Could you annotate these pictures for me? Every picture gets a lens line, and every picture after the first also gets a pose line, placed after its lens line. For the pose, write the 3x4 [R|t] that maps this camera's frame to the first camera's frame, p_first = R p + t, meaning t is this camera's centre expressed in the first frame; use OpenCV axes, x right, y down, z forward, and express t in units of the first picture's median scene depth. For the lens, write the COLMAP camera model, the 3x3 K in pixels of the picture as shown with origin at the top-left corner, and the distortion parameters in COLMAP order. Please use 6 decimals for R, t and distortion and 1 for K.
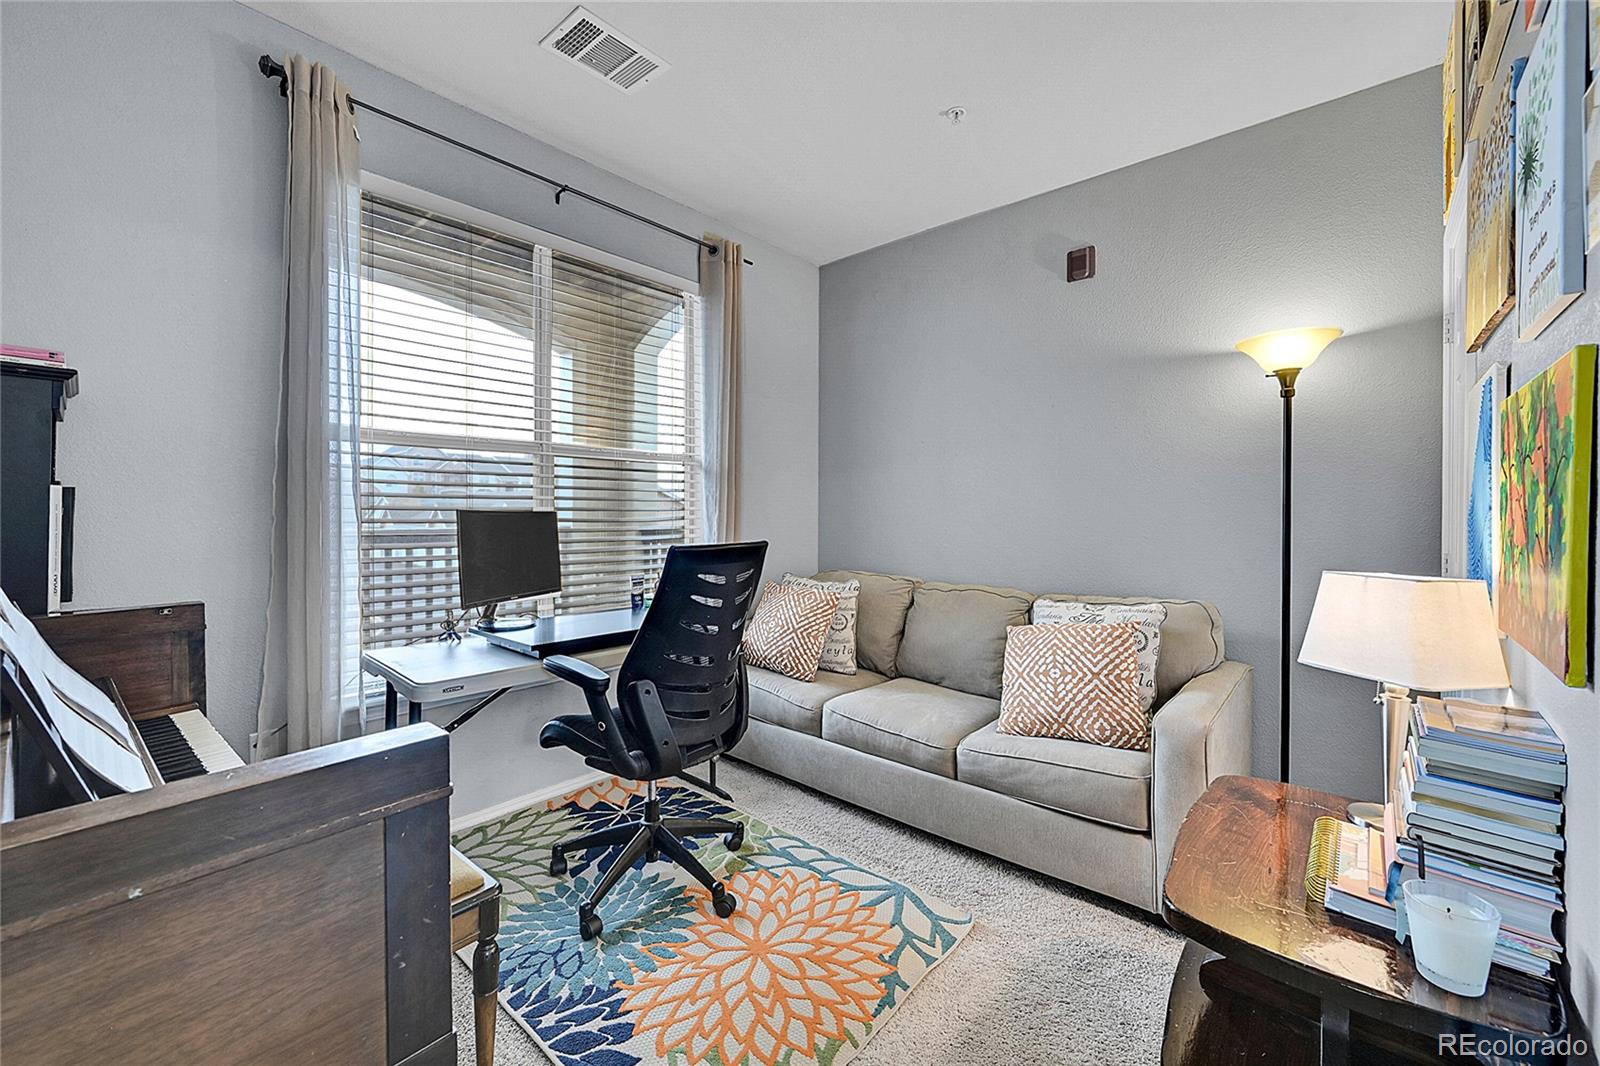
lens RADIAL K [[637.8, 0, 796.4], [0, 637.8, 521.2], [0, 0, 1]] dist [-0.003266, 0.000918]
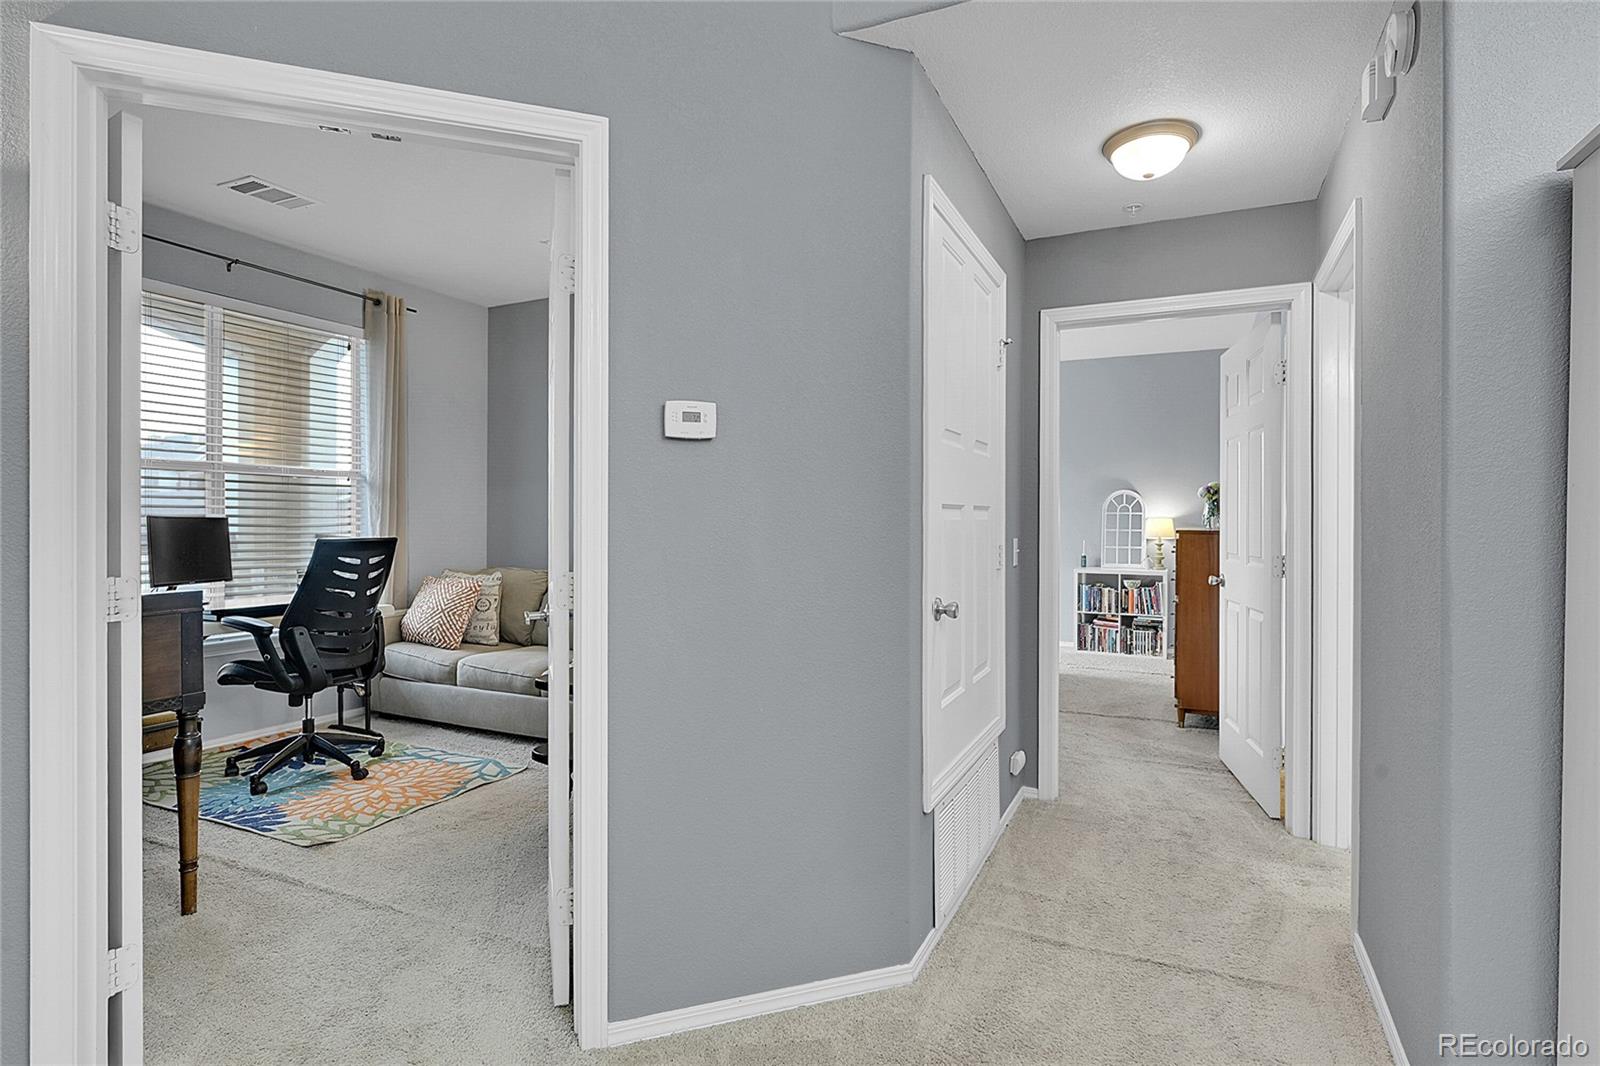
lens RADIAL K [[791.6, 0, 811.0], [0, 791.6, 528.5], [0, 0, 1]] dist [-0.001533, -0.000179]
pose [[0.956544, -0.002048, 0.291580, 0.311766], [0.004482, 0.999960, -0.007680, 0.026024], [-0.291552, 0.008653, 0.956516, -0.957043]]
